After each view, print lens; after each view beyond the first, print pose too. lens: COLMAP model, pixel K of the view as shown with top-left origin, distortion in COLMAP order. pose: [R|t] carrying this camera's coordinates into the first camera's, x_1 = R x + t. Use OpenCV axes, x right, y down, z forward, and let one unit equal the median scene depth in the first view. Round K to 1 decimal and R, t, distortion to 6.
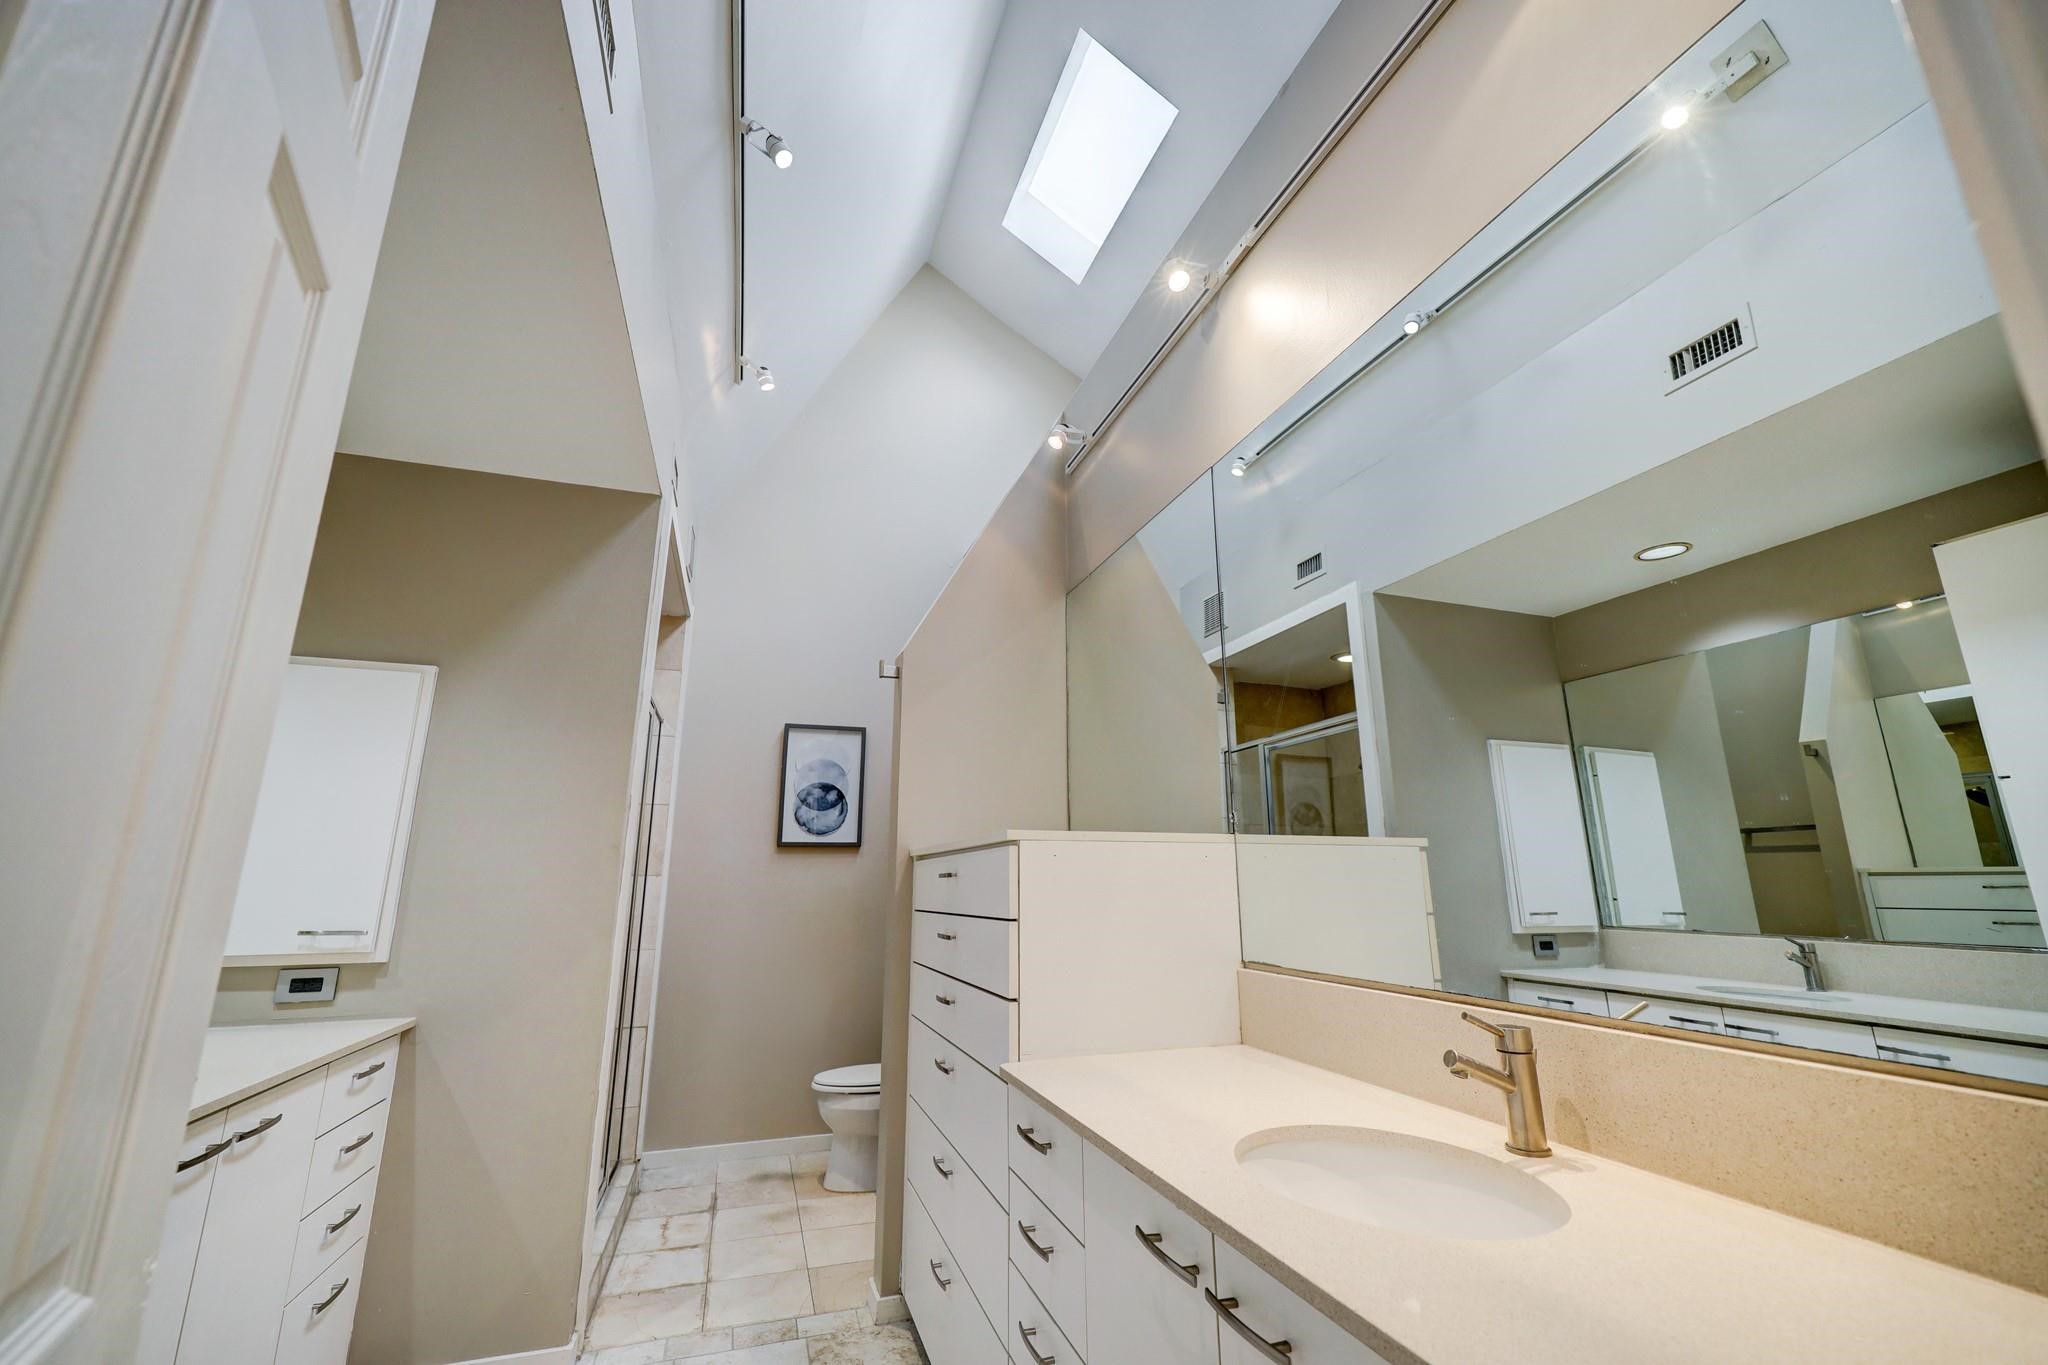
lens RADIAL K [[813.5, 0, 1024.0], [0, 813.5, 682.5], [0, 0, 1]] dist [-0.000167, -0.000082]
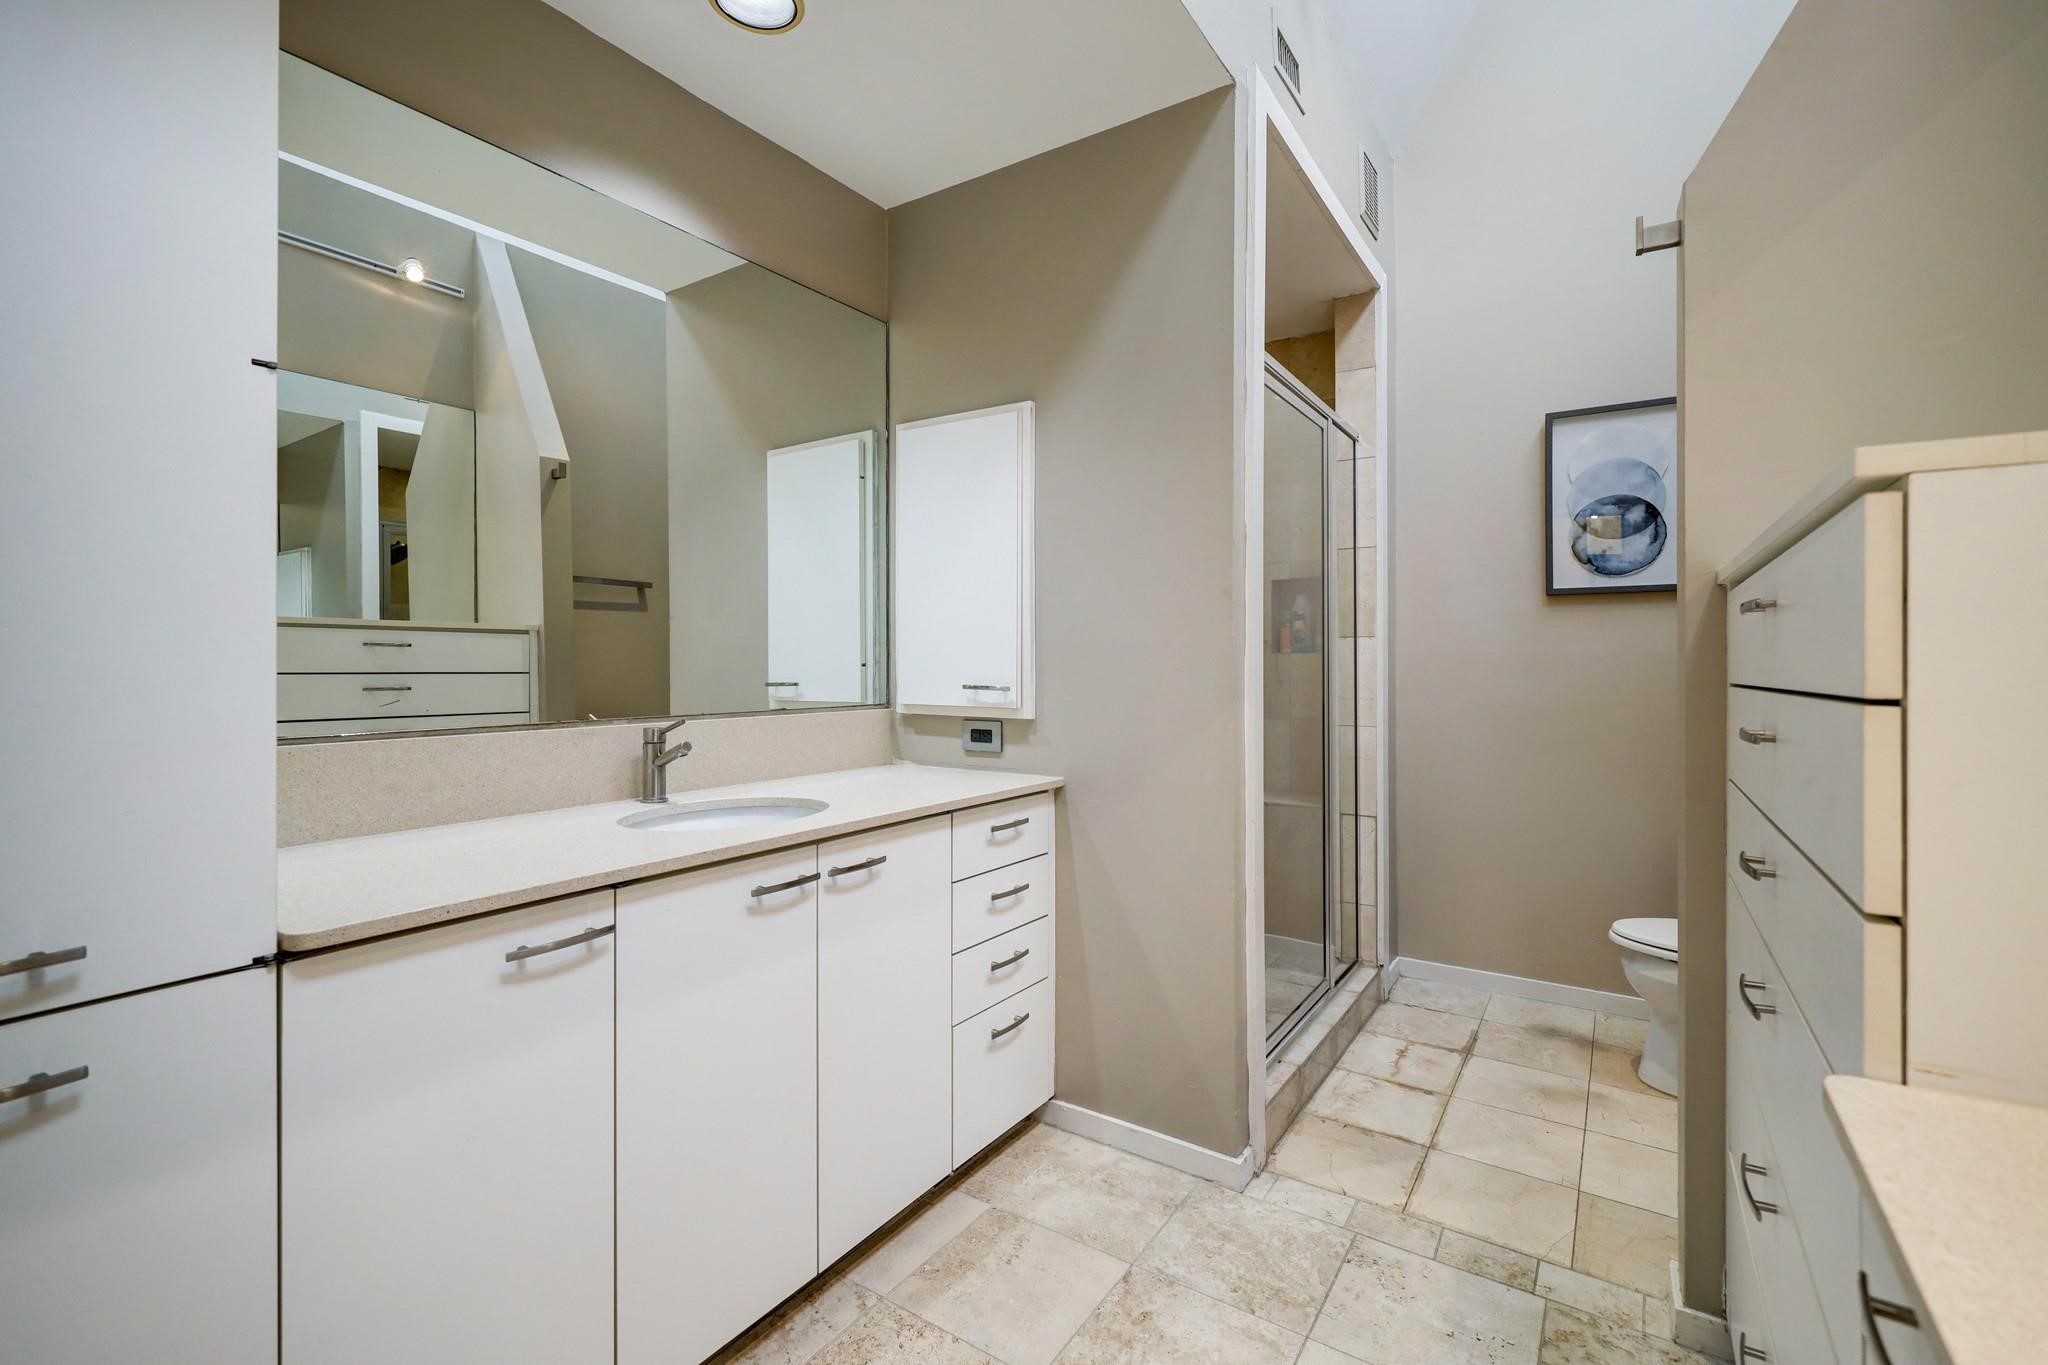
lens RADIAL K [[898.4, 0, 1028.9], [0, 898.4, 658.2], [0, 0, 1]] dist [0.000798, 0.000064]
pose [[0.617283, 0.005686, -0.786720, 0.036680], [0.182181, 0.971761, 0.149967, 0.085478], [0.765357, -0.235897, 0.598816, 0.283777]]
